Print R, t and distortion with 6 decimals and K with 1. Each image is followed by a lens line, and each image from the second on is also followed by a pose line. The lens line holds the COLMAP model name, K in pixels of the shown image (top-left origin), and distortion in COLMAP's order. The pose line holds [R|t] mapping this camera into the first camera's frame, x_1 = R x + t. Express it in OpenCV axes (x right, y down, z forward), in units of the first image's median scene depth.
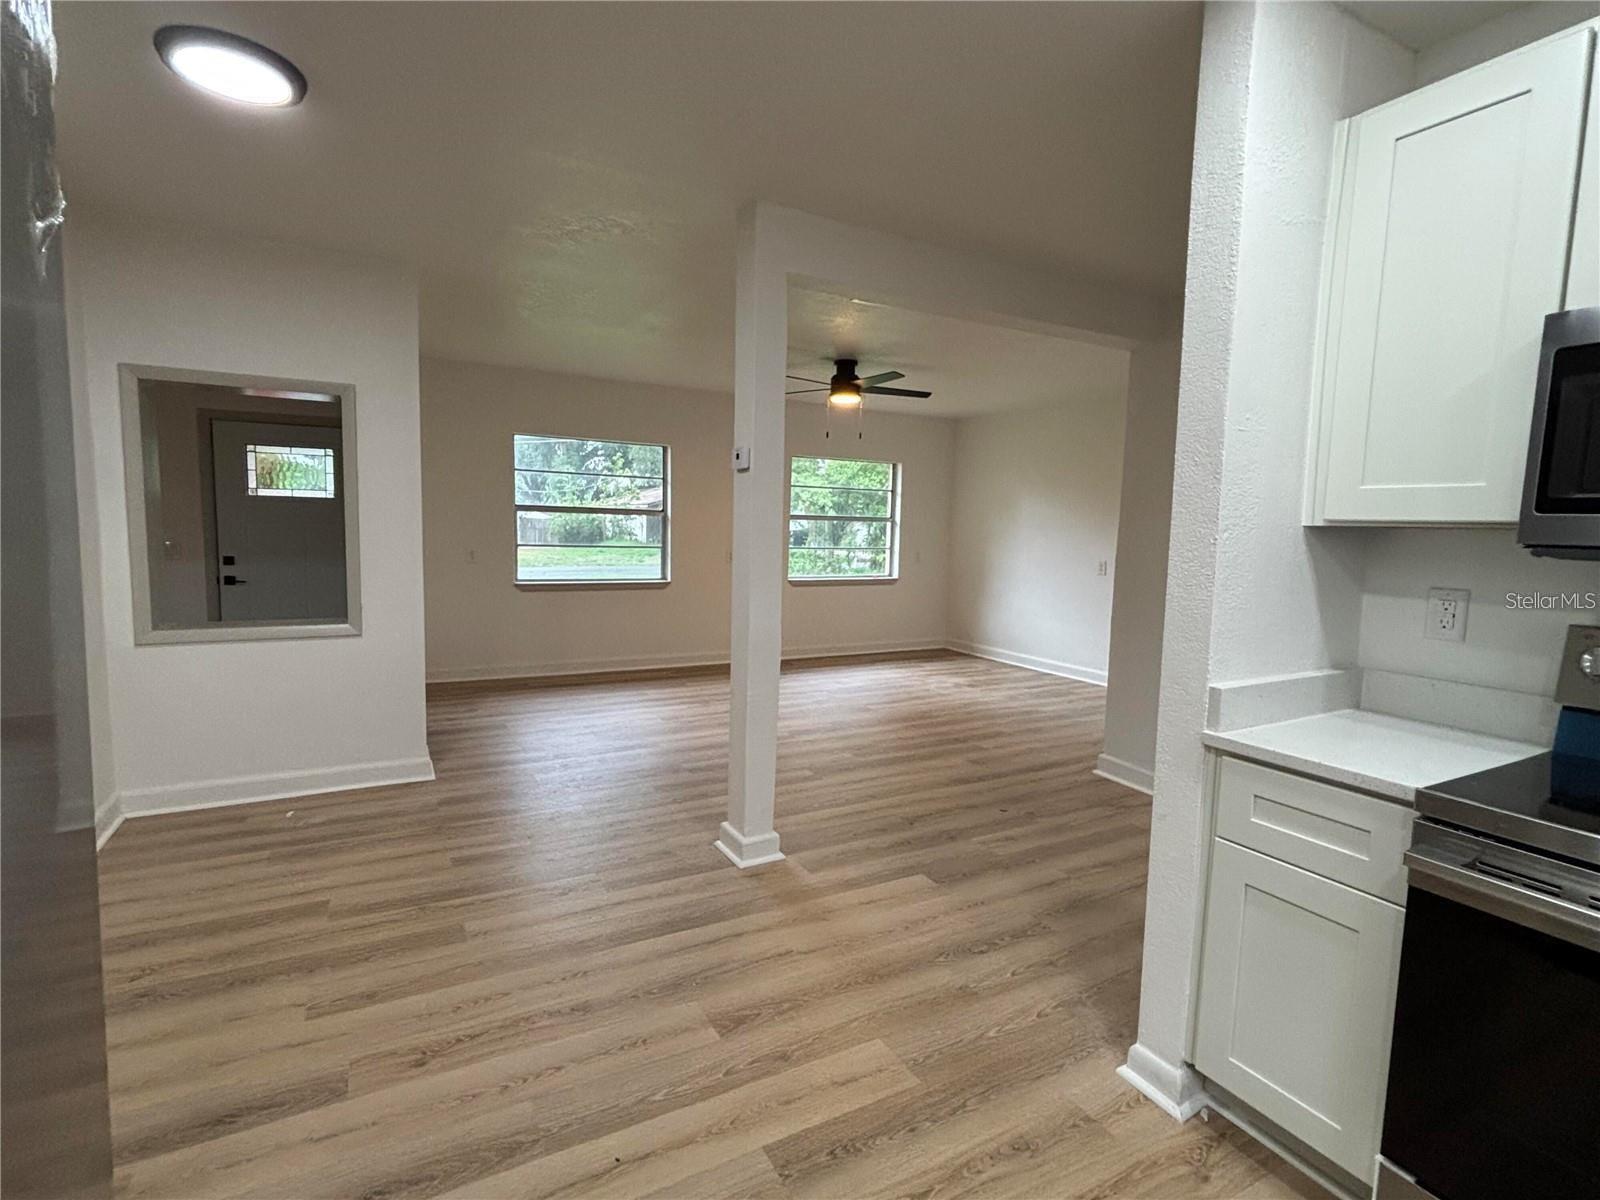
lens RADIAL K [[764.0, 0, 800.0], [0, 764.0, 596.1], [0, 0, 1]] dist [0.006585, -0.004546]
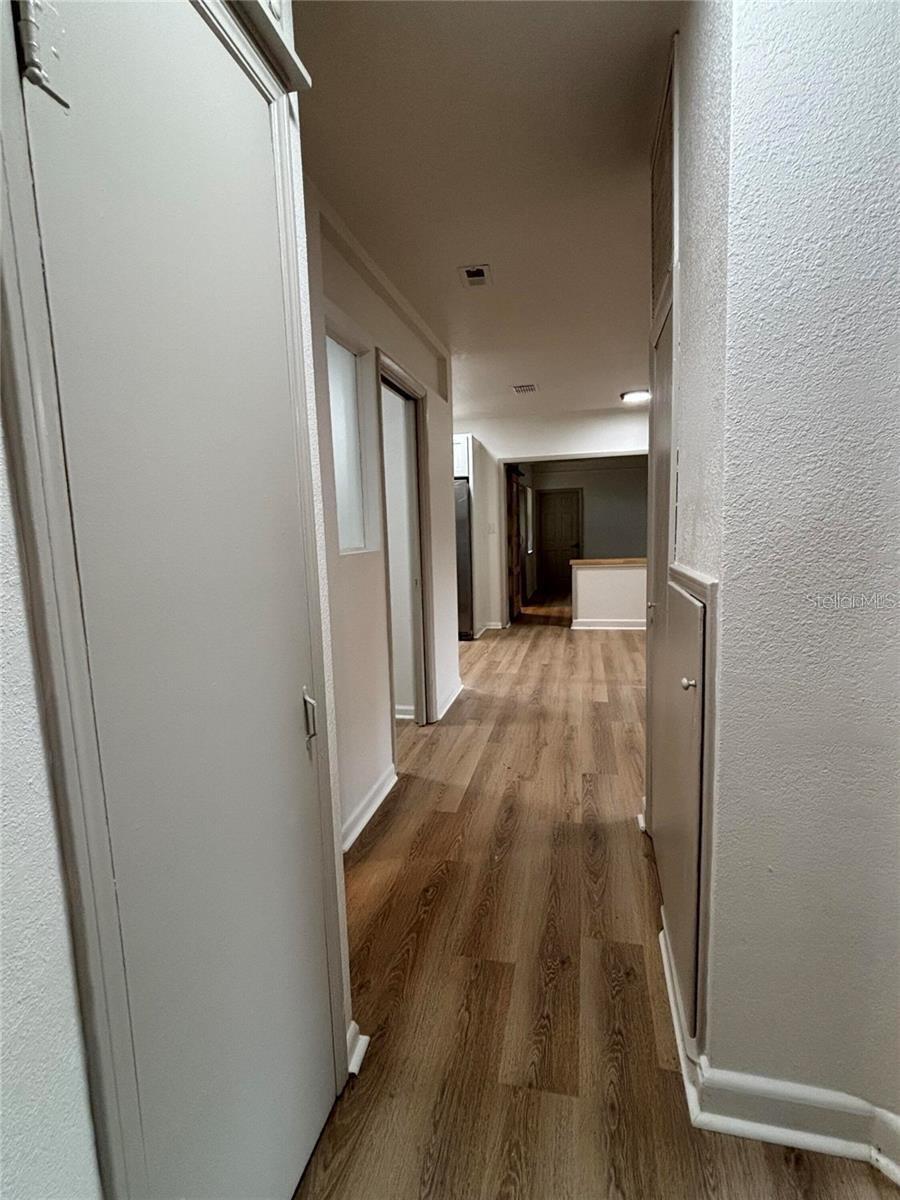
lens RADIAL K [[573.0, 0, 447.6], [0, 573.0, 593.9], [0, 0, 1]] dist [0.006585, -0.004546]
pose [[-0.666902, 0.080727, -0.740760, 1.355731], [-0.056883, 0.985698, 0.158631, -0.082371], [0.742971, 0.147928, -0.652772, 1.514624]]
